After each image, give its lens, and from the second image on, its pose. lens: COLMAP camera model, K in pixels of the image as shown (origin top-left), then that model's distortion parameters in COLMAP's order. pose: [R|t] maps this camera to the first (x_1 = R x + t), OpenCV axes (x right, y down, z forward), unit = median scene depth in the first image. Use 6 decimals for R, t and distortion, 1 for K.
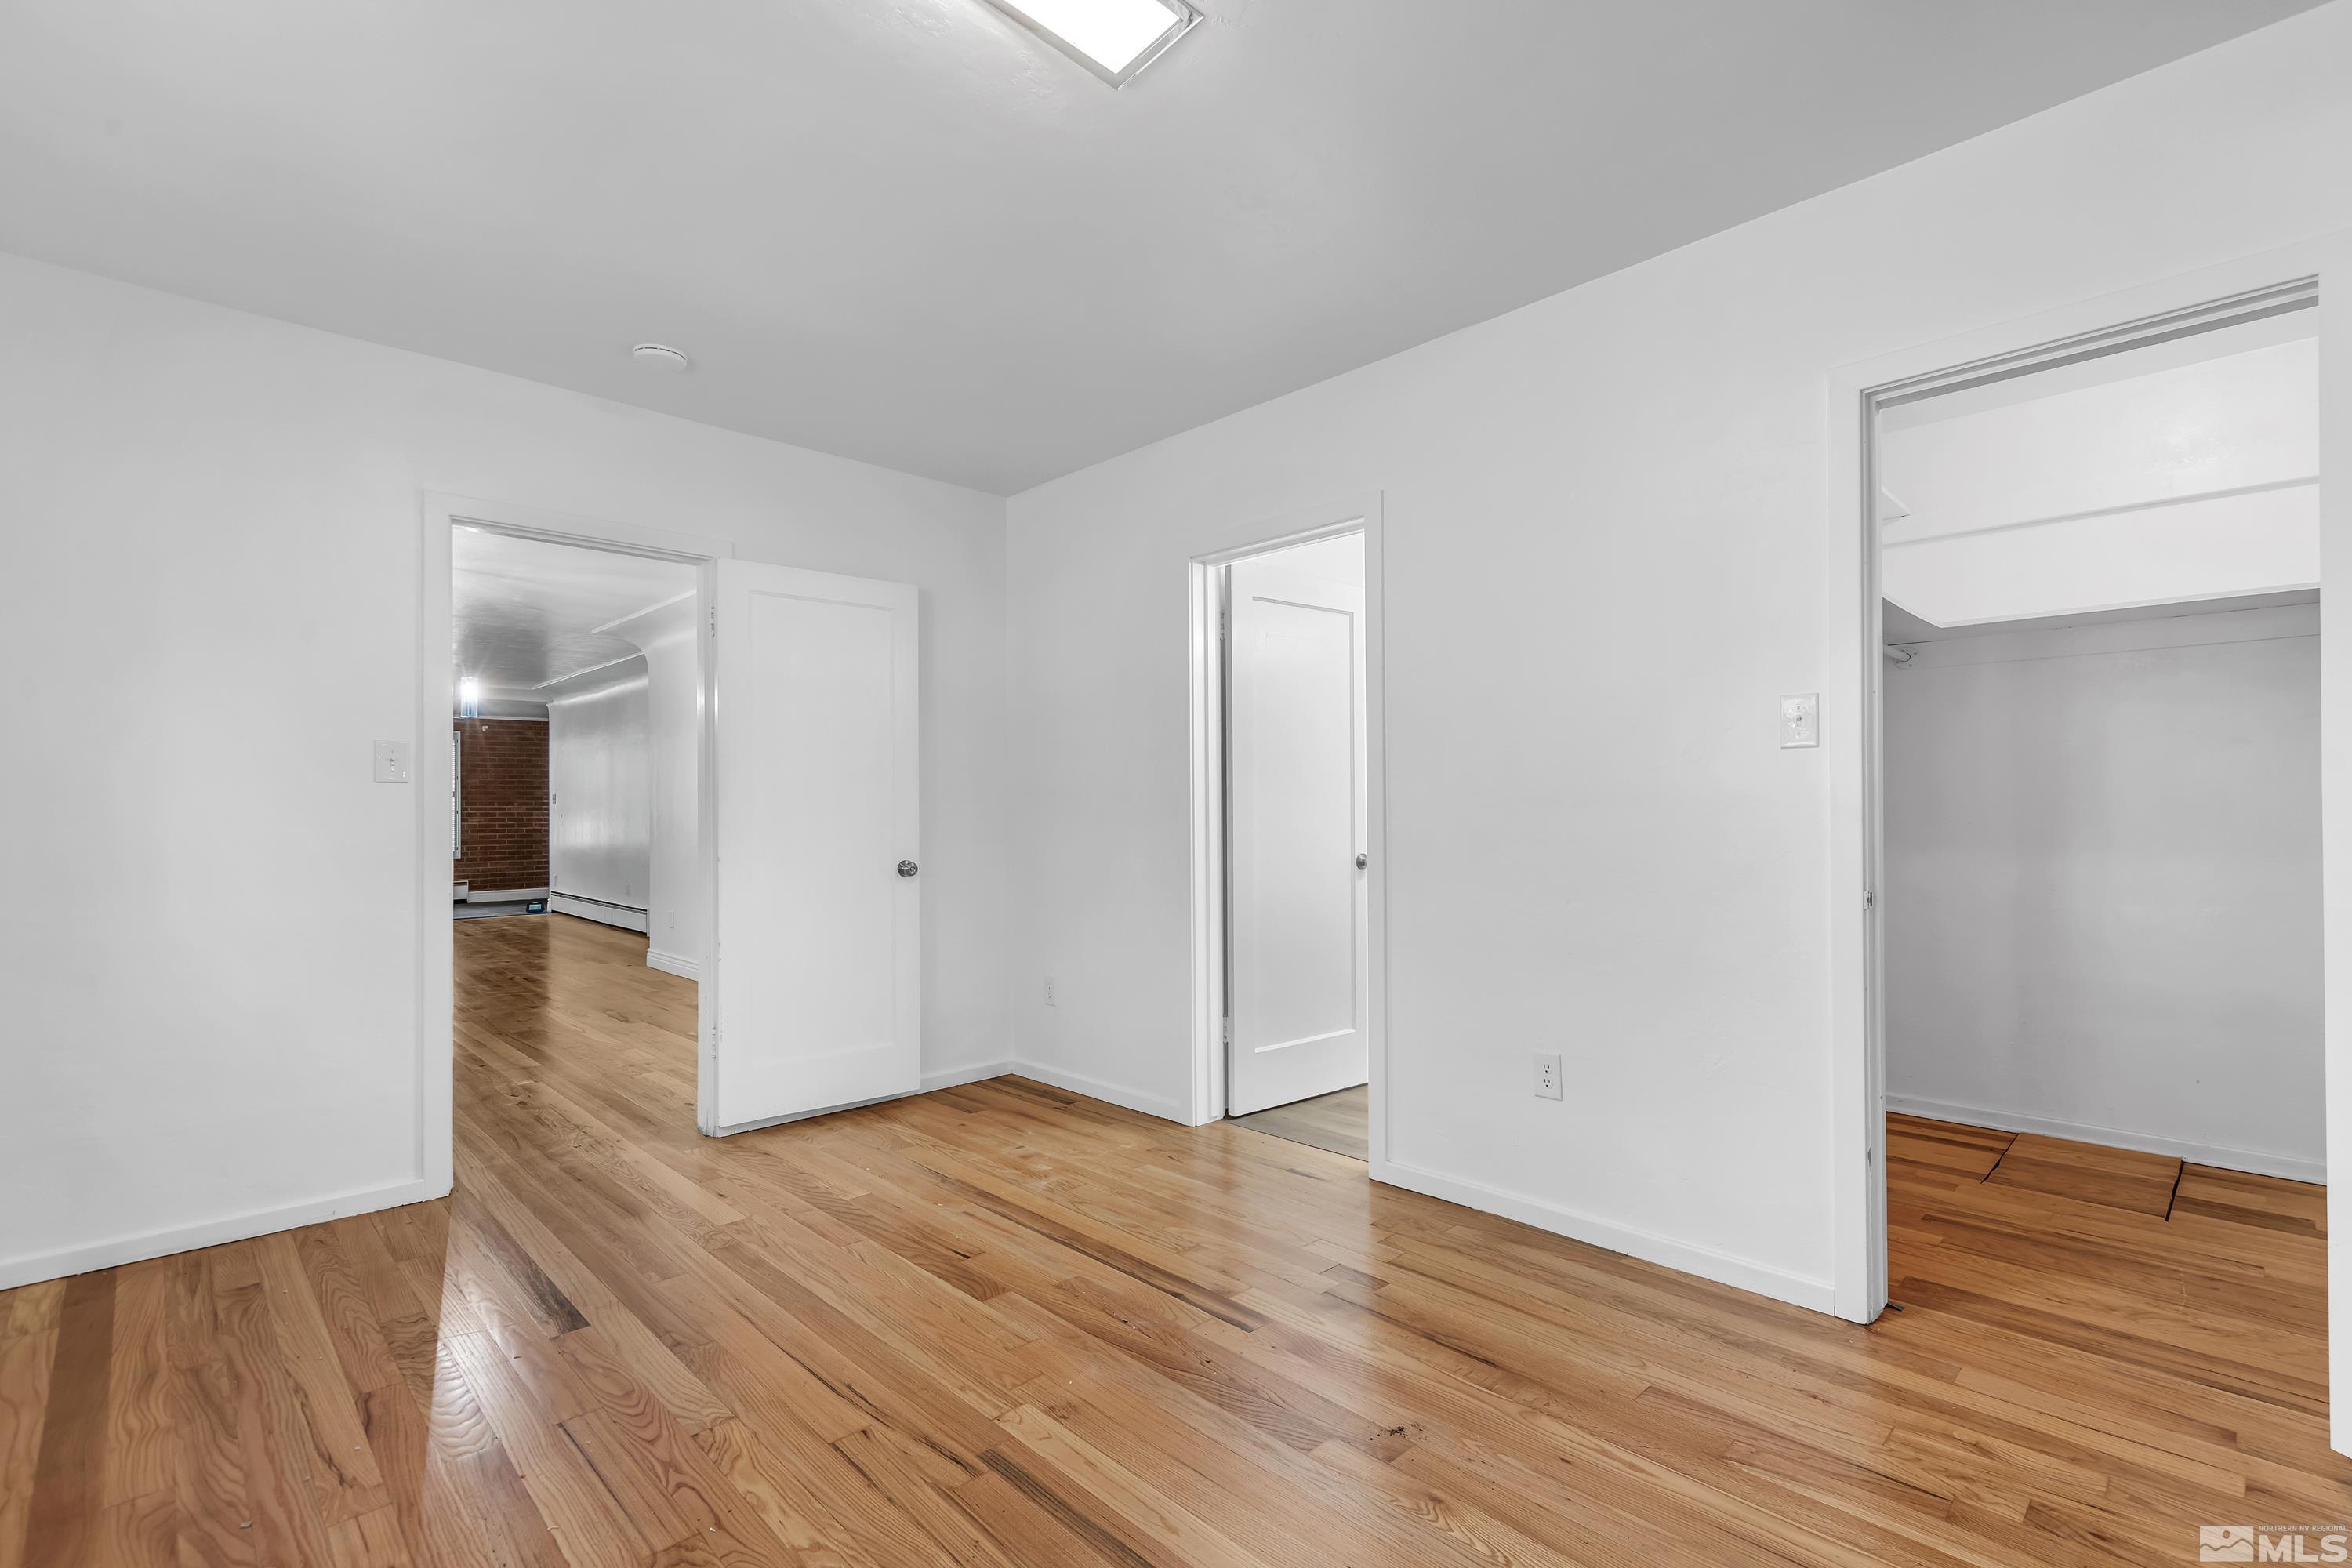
lens RADIAL K [[1075.9, 0, 1190.6], [0, 1075.9, 804.2], [0, 0, 1]] dist [0.000376, -0.000208]
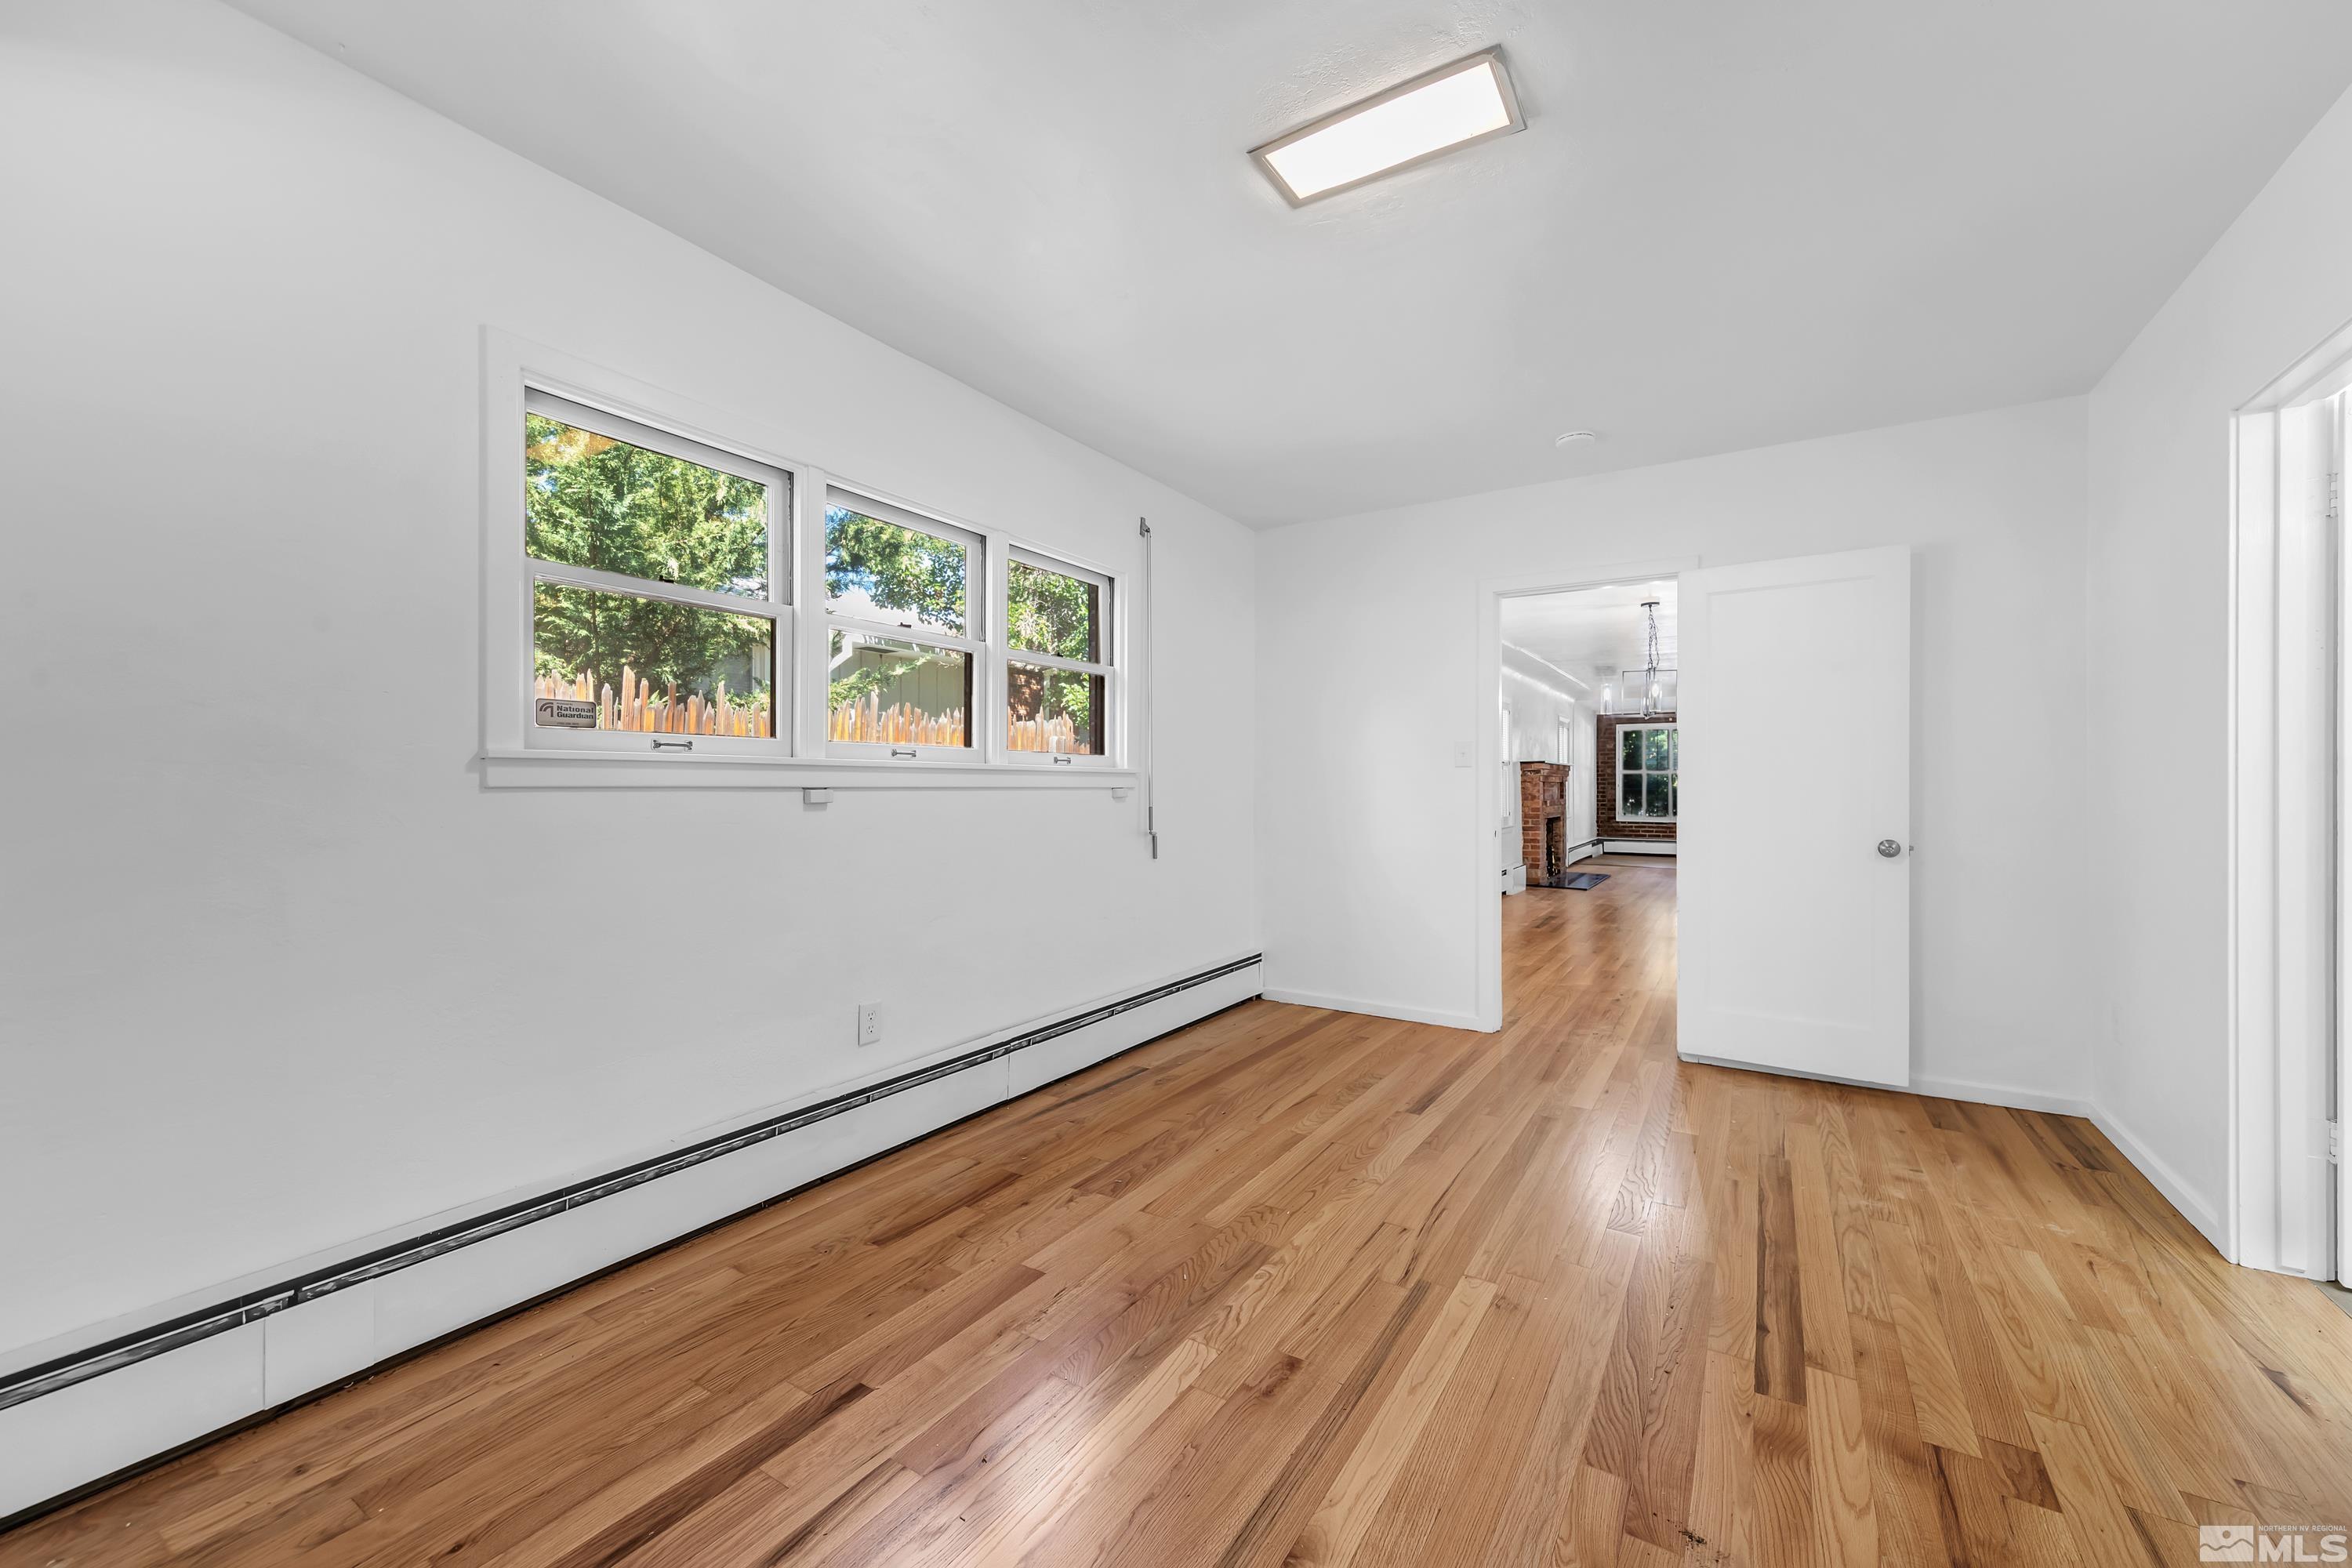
lens RADIAL K [[917.3, 0, 1193.4], [0, 917.3, 782.1], [0, 0, 1]] dist [0.003038, -0.000497]
pose [[0.220794, 0.003308, -0.975315, 0.434043], [-0.000919, 0.999995, 0.003183, 0.001154], [0.975320, 0.000194, 0.220796, 0.259057]]
